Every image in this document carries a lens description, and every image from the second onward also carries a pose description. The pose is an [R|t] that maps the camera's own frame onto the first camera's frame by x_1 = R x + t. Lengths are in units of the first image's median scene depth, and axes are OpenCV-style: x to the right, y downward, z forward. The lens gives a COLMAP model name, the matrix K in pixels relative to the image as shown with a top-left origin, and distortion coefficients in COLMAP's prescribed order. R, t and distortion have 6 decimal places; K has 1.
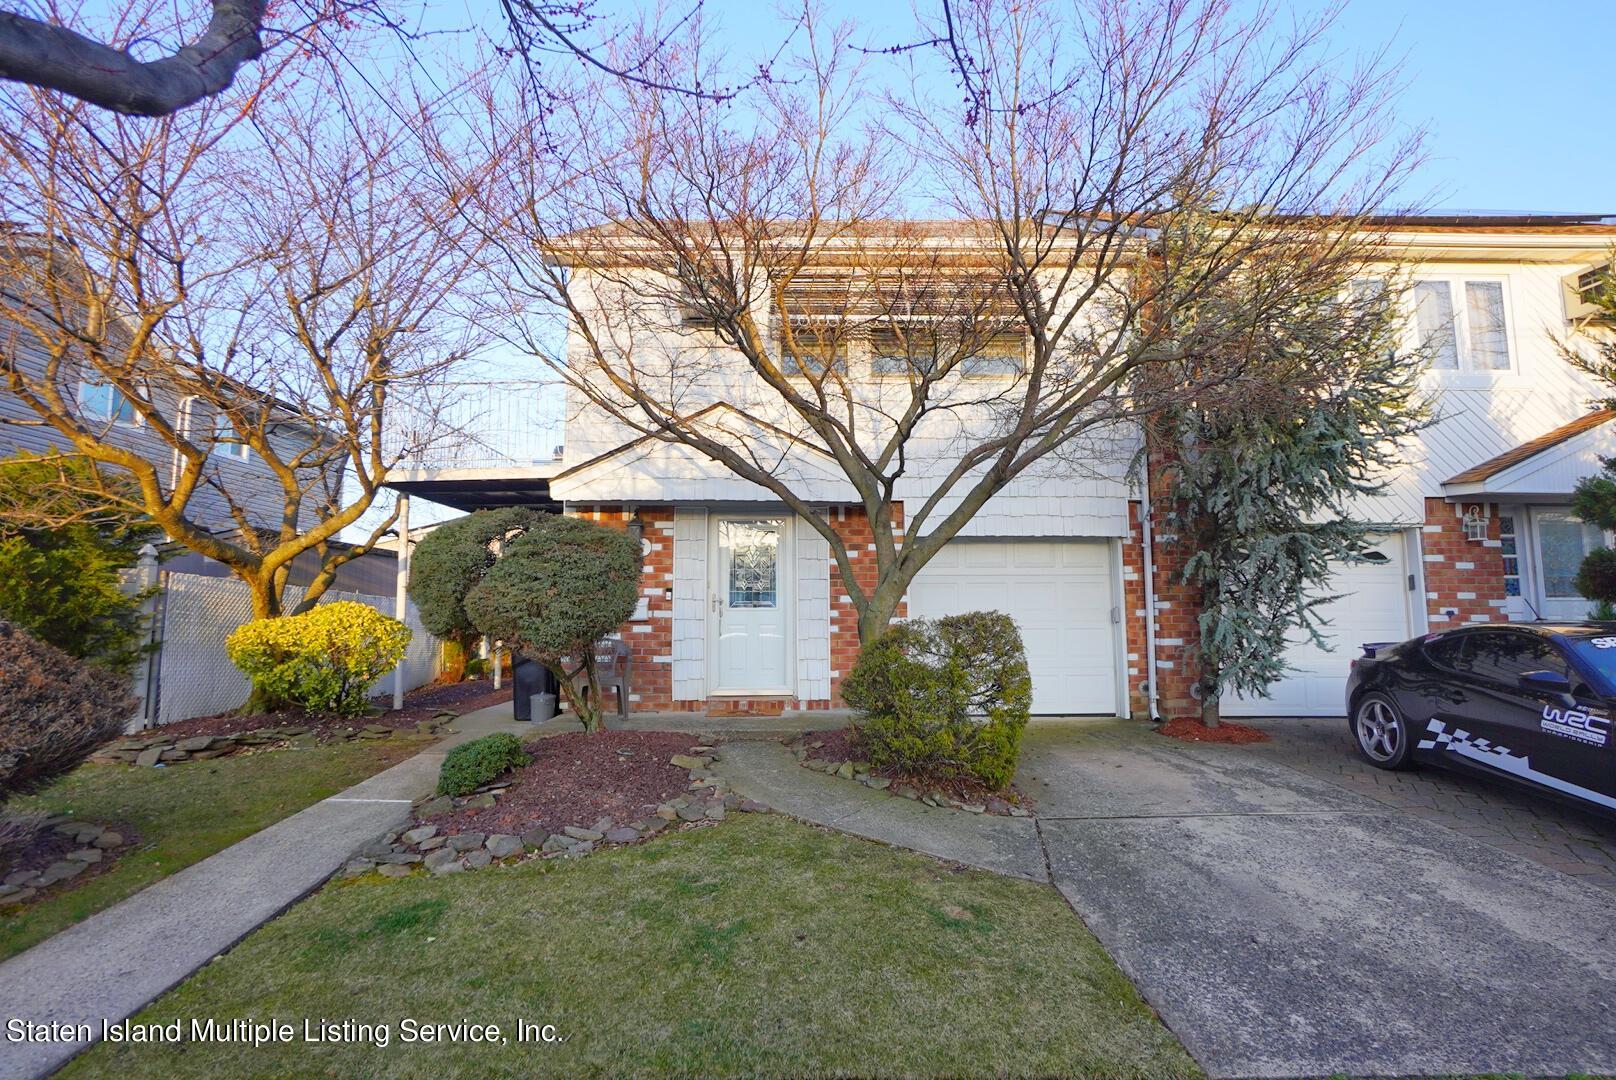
lens RADIAL K [[798.9, 0, 807.0], [0, 798.9, 544.3], [0, 0, 1]] dist [-0.023736, 0.001356]
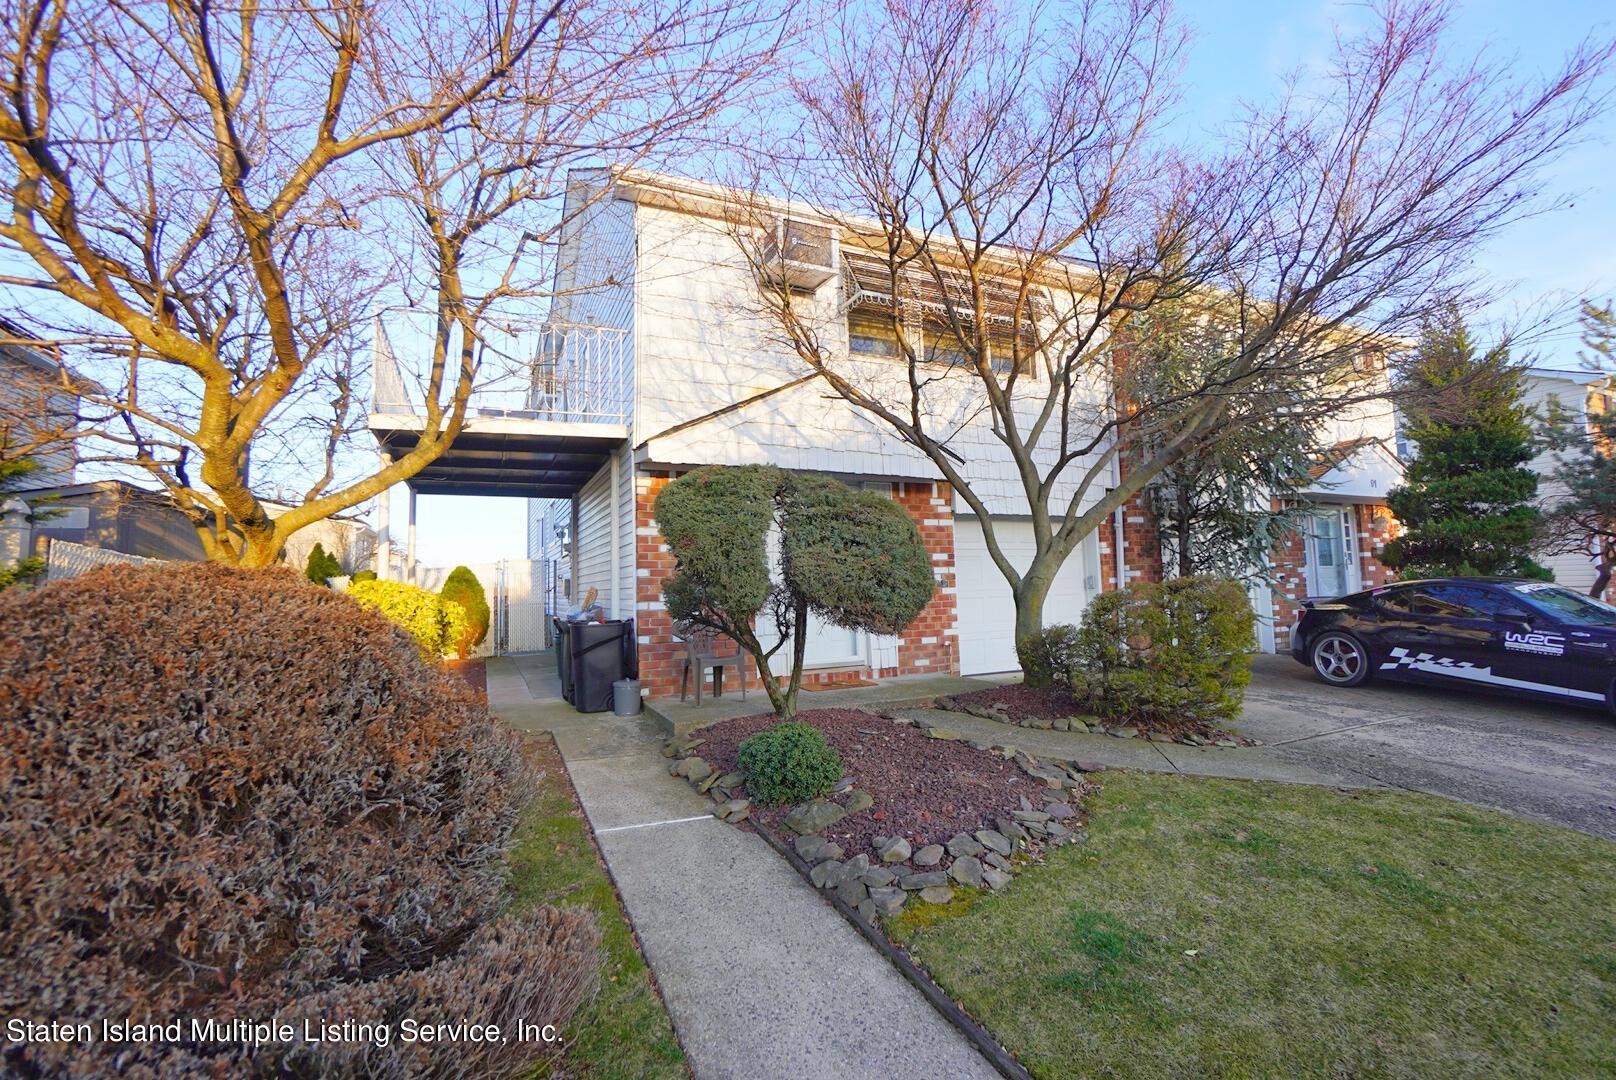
lens RADIAL K [[713.4, 0, 808.9], [0, 713.4, 543.5], [0, 0, 1]] dist [-0.053950, 0.017481]
pose [[0.916769, 0.007752, 0.399343, -0.610283], [-0.013303, 0.999850, 0.011132, 0.032395], [-0.399197, -0.015518, 0.916734, 0.260703]]
